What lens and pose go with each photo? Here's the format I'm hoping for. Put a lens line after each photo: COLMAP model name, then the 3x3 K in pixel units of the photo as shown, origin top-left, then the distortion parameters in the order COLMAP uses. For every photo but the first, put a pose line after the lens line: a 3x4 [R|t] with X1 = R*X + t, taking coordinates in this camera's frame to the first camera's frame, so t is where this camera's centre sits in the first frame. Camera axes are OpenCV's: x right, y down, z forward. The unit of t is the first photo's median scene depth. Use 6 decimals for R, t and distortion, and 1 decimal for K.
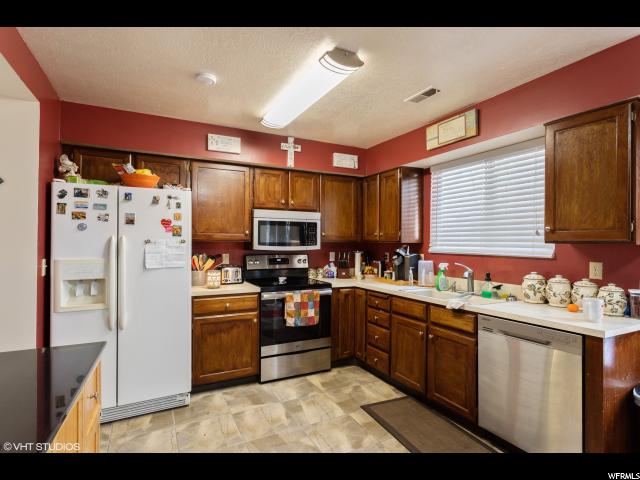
lens RADIAL K [[335.8, 0, 320.0], [0, 335.8, 238.3], [0, 0, 1]] dist [0.001390, 0.000611]
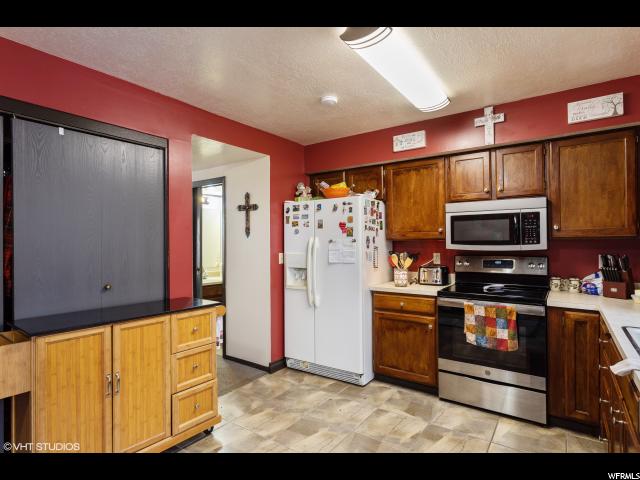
lens RADIAL K [[346.9, 0, 318.8], [0, 346.9, 238.1], [0, 0, 1]] dist [0.000818, 0.000767]
pose [[0.456806, -0.017390, -0.889396, 0.517644], [0.018639, 0.999777, -0.009975, 0.008689], [0.889371, -0.012021, 0.457028, 0.307438]]
